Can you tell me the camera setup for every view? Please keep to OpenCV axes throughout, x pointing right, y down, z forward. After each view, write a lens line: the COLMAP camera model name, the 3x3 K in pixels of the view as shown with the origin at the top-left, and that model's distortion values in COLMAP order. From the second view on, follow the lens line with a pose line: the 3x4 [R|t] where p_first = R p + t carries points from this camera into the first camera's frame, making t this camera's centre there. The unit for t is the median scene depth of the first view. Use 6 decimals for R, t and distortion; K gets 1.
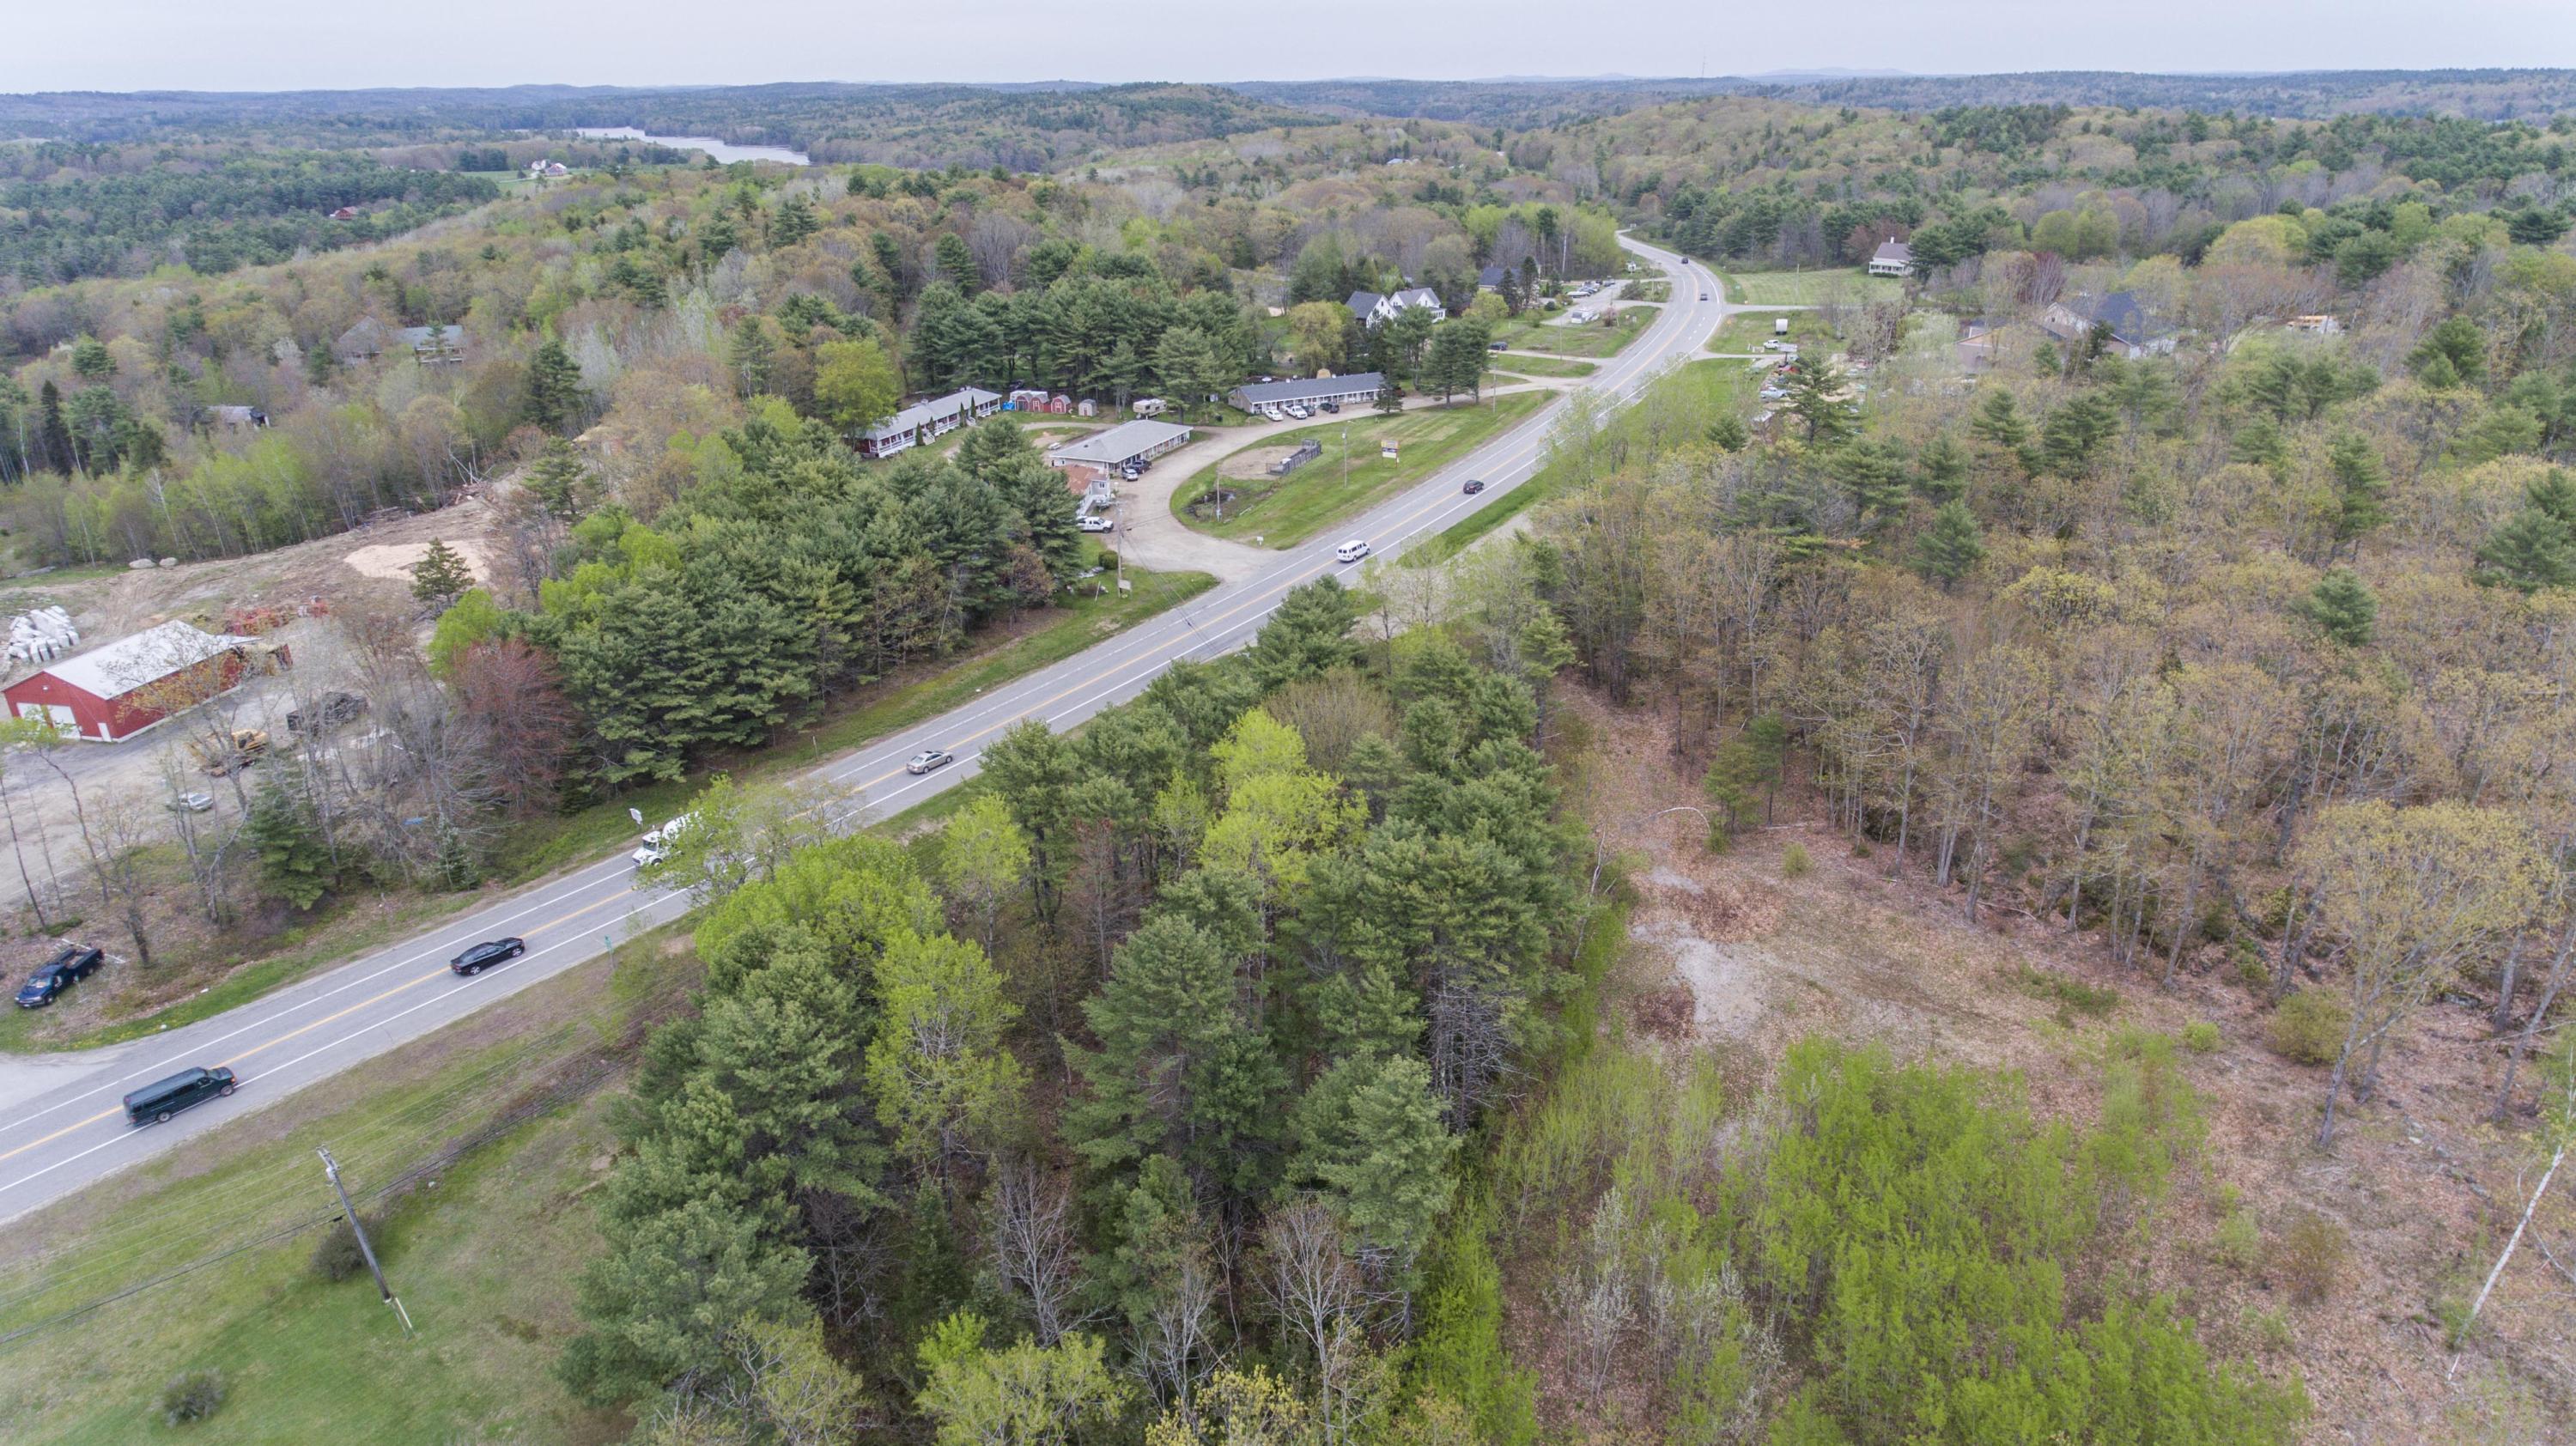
lens RADIAL K [[1502.5, 0, 1291.7], [0, 1502.5, 734.5], [0, 0, 1]] dist [0.004648, -0.000691]
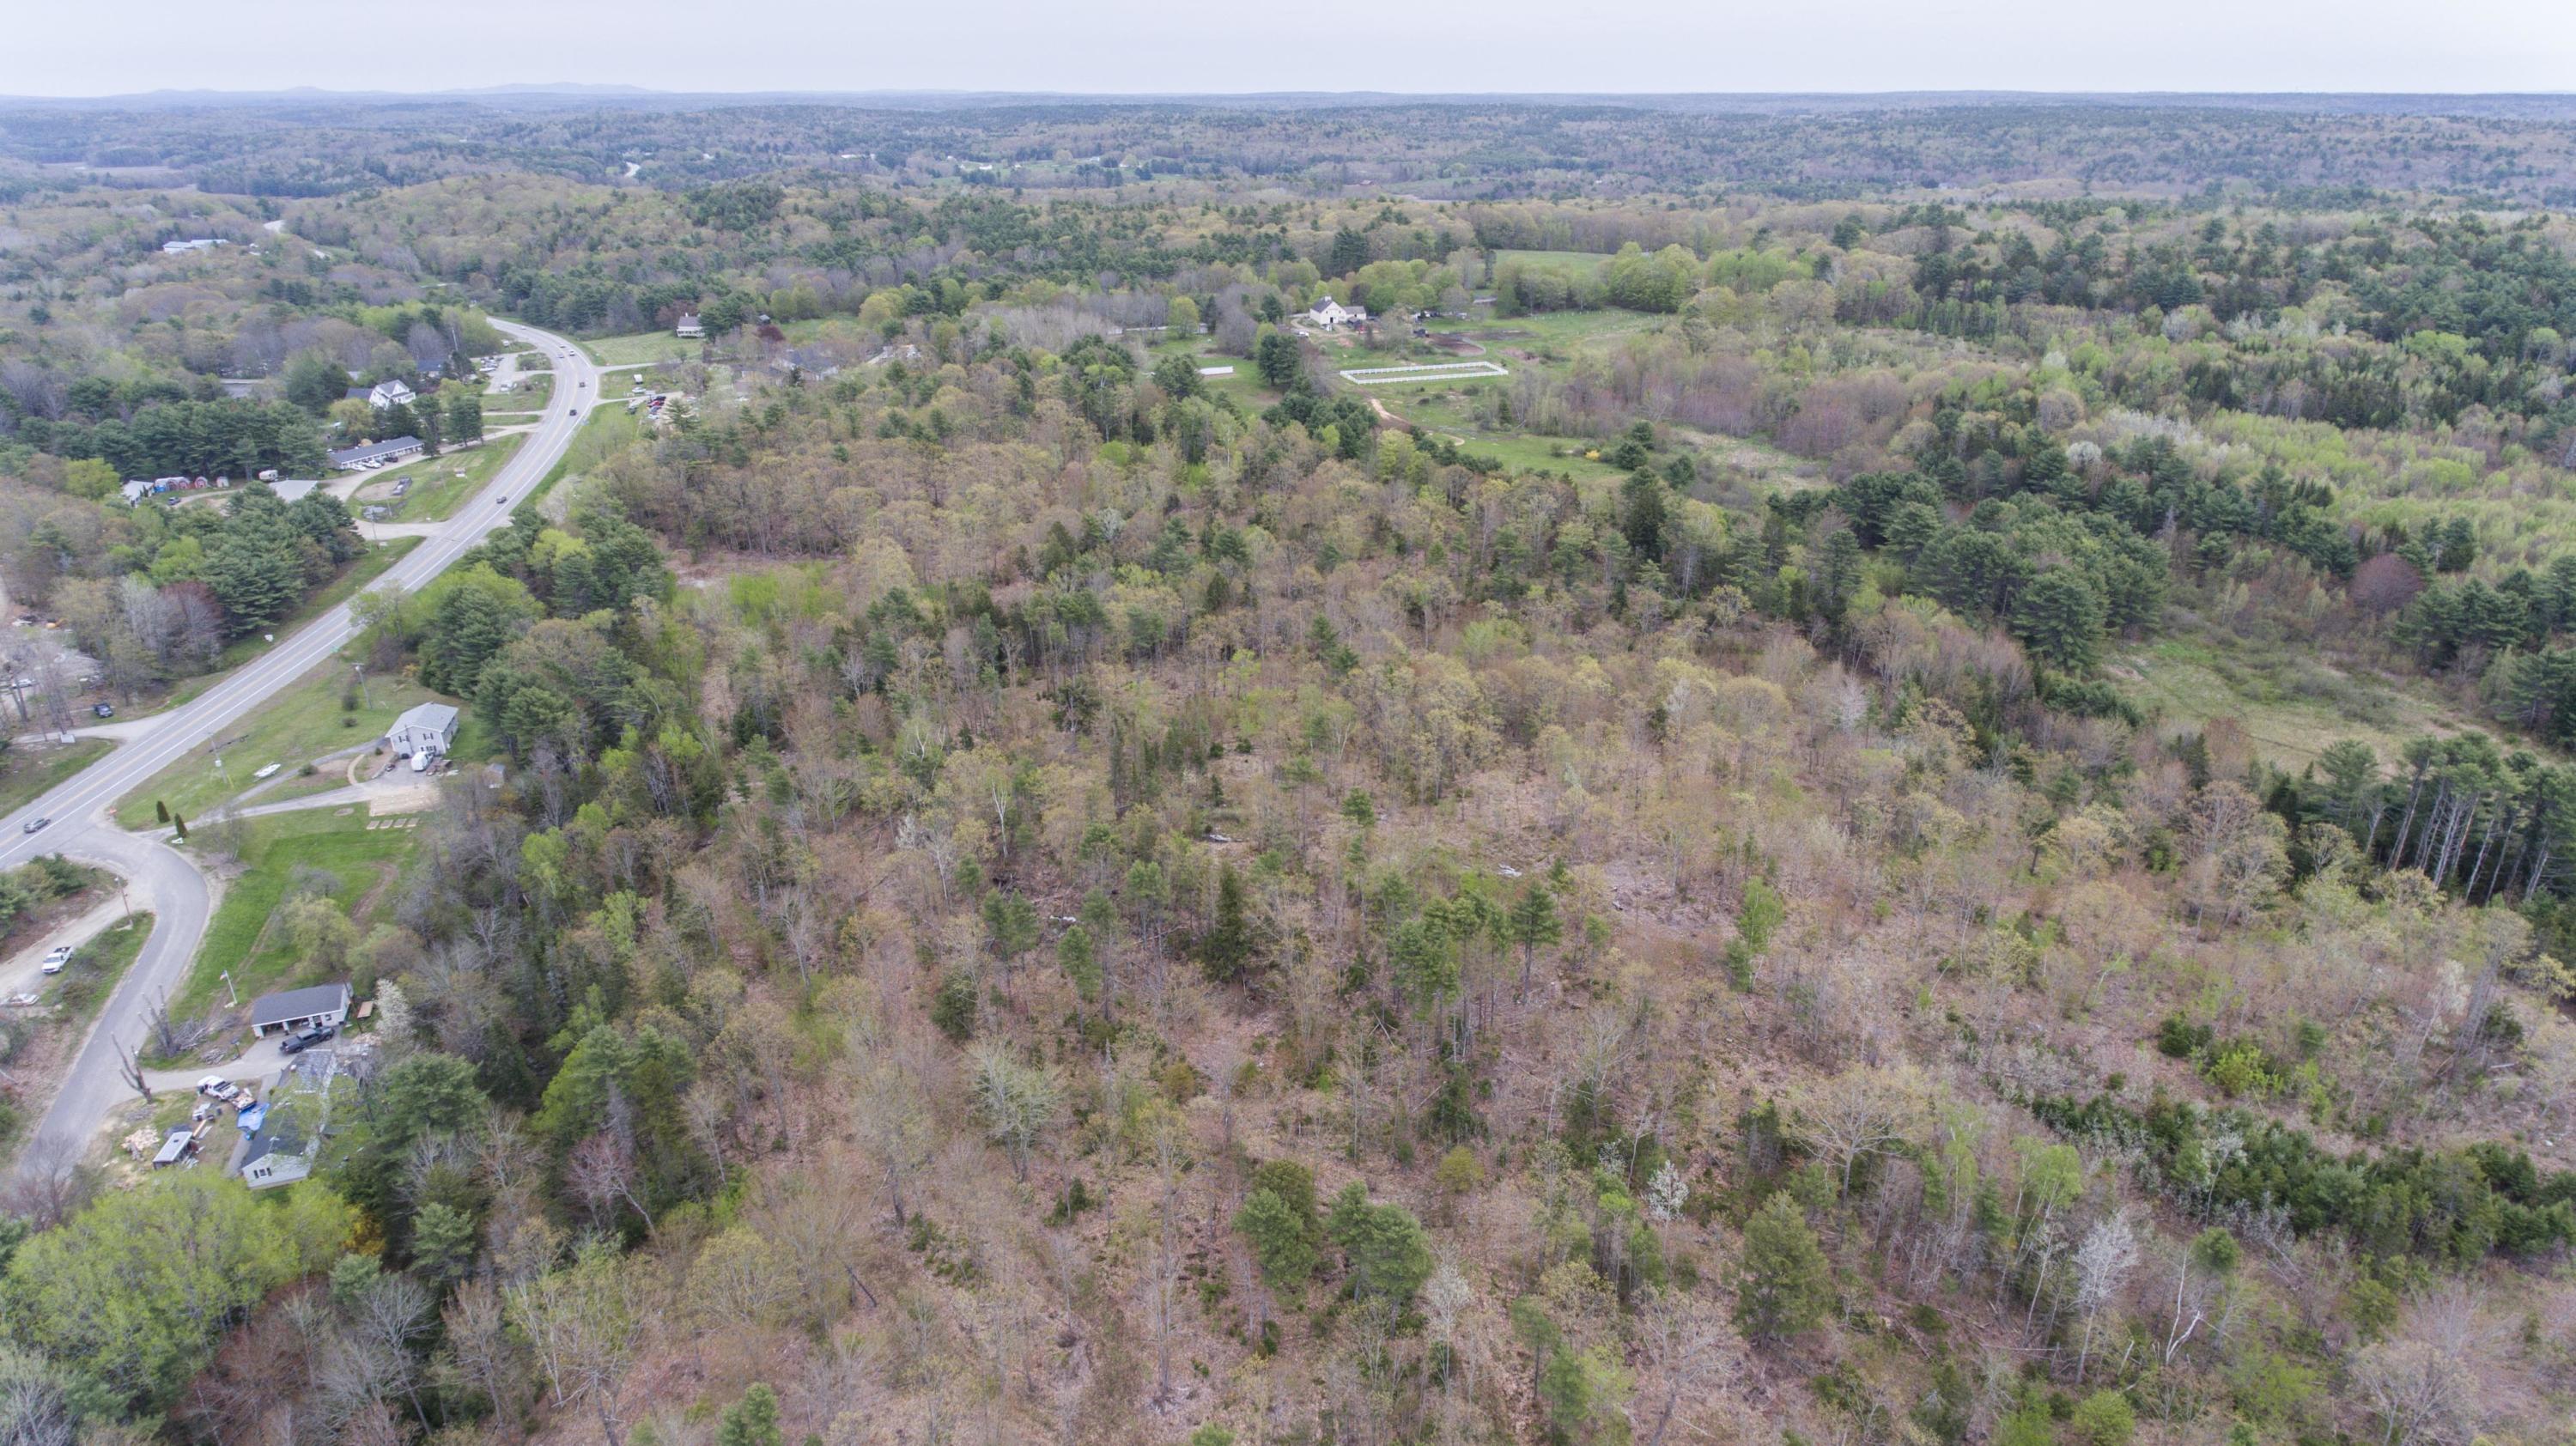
lens RADIAL K [[1502.5, 0, 1293.8], [0, 1502.5, 721.1], [0, 0, 1]] dist [0.004648, -0.000691]
pose [[0.740482, -0.256553, 0.621183, -0.306431], [0.267160, 0.960473, 0.078214, 0.180157], [-0.616695, 0.108039, 0.779753, -0.807770]]
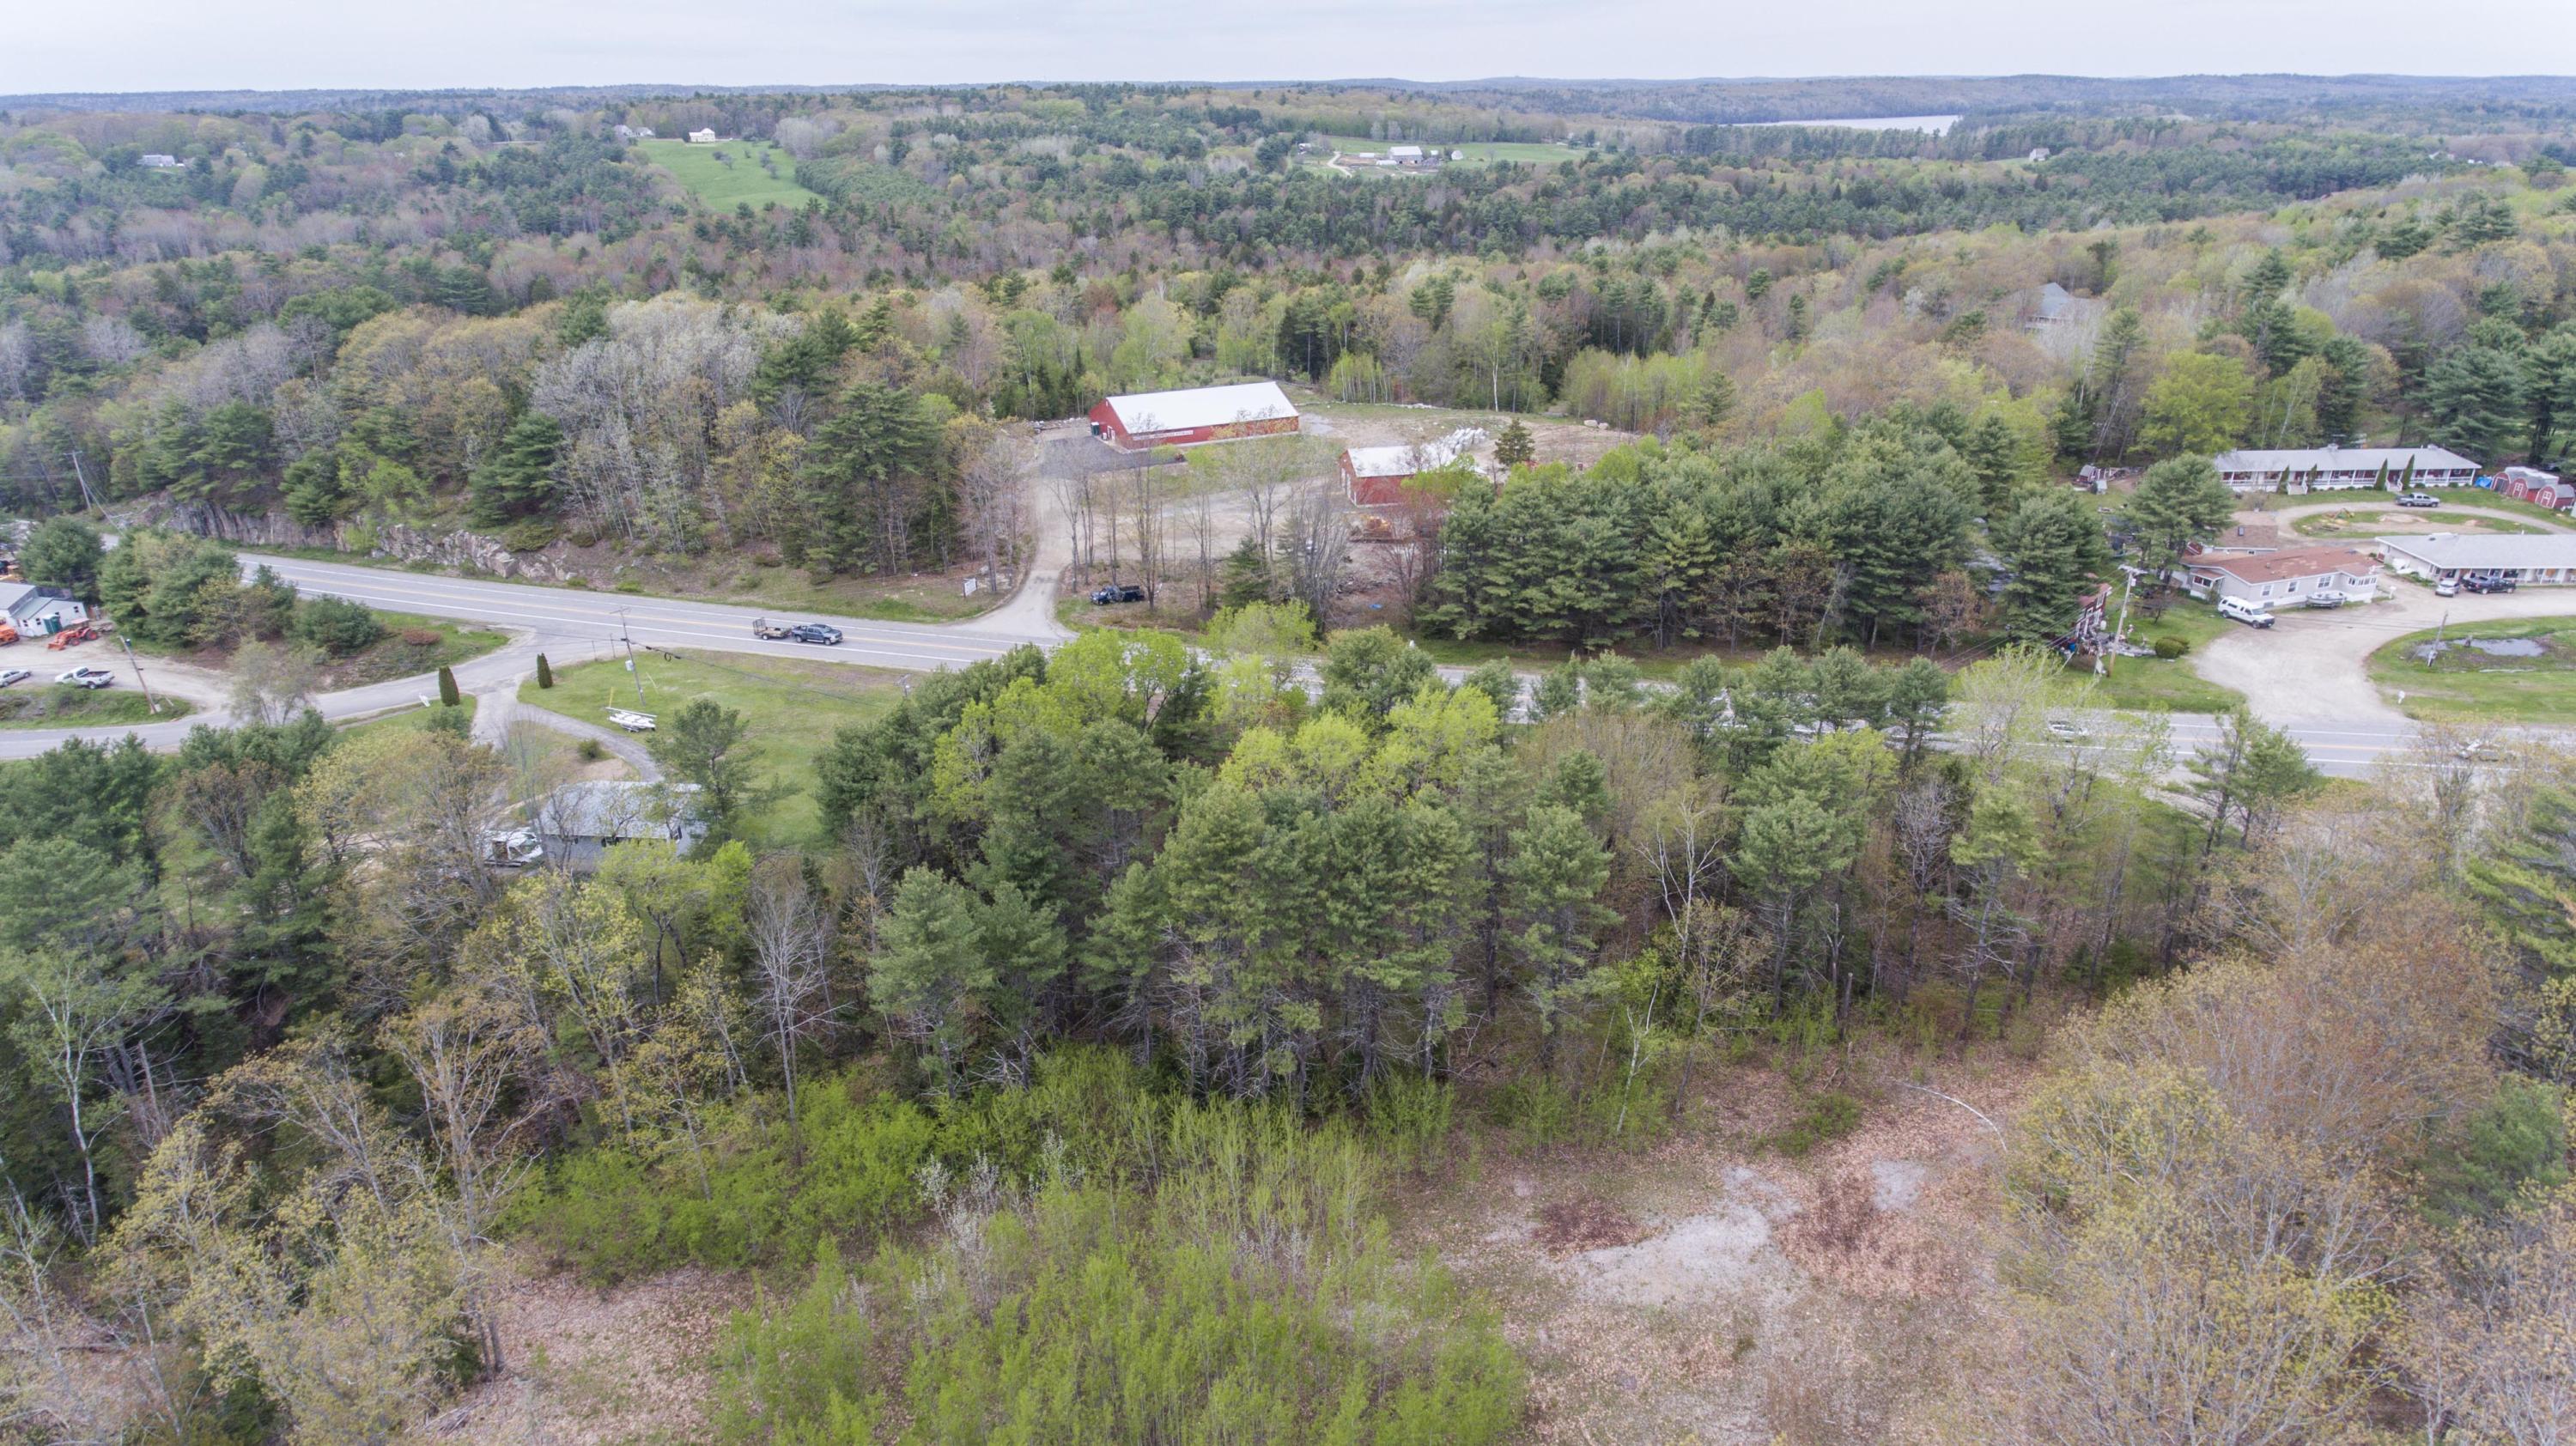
lens RADIAL K [[1502.5, 0, 1293.0], [0, 1502.5, 722.0], [0, 0, 1]] dist [0.004648, -0.000691]
pose [[0.370130, 0.368739, -0.852664, 0.249916], [-0.367185, 0.901179, 0.230329, -0.057594], [0.853334, 0.227834, 0.468949, 0.144401]]
